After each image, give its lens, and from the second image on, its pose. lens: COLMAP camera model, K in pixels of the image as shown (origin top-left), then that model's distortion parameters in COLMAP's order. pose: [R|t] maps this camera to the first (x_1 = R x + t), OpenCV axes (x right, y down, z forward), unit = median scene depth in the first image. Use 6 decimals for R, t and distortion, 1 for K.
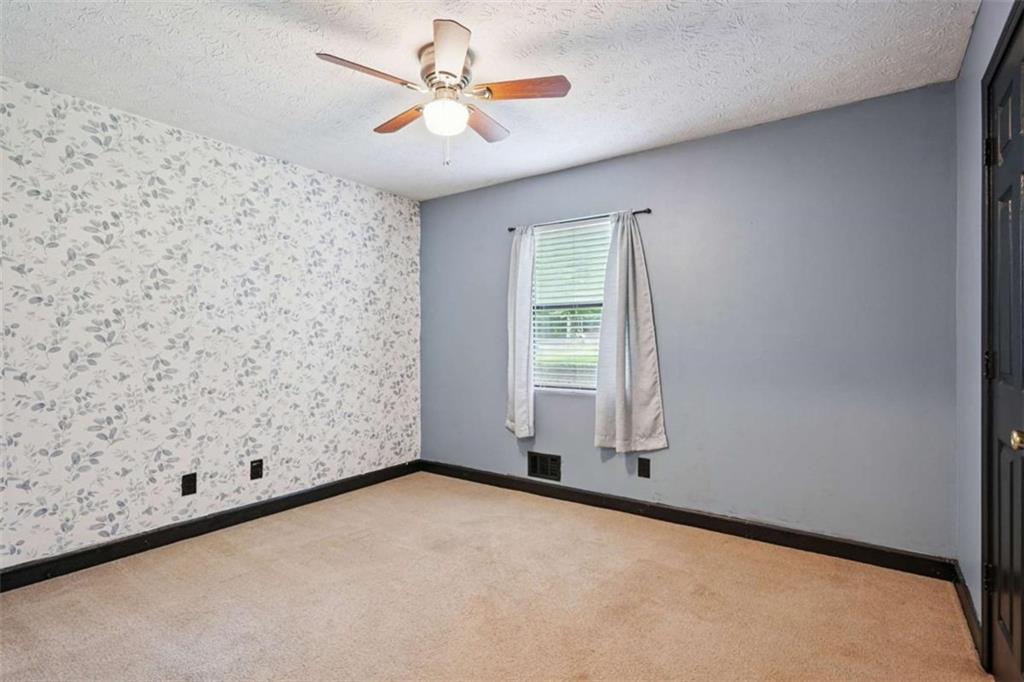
lens RADIAL K [[525.2, 0, 512.0], [0, 525.2, 341.0], [0, 0, 1]] dist [-0.001144, -0.000403]
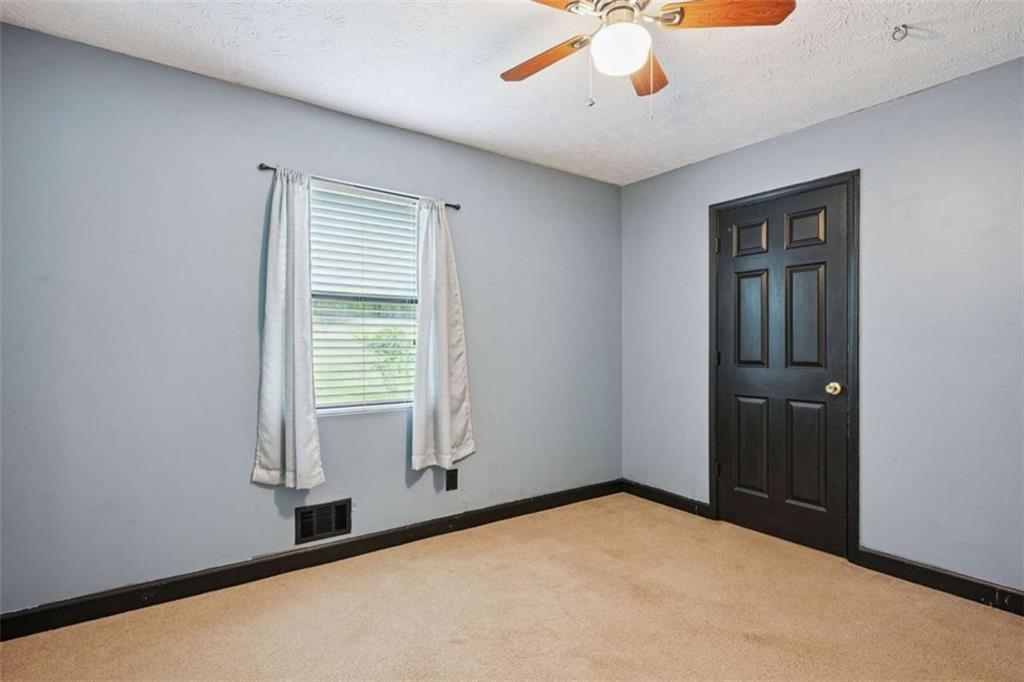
lens RADIAL K [[529.4, 0, 512.7], [0, 529.4, 333.1], [0, 0, 1]] dist [-0.001214, -0.000194]
pose [[0.278821, 0.014661, 0.960231, -0.627240], [-0.014453, 0.999834, -0.011069, -0.011377], [-0.960234, -0.010792, 0.278986, 0.632907]]
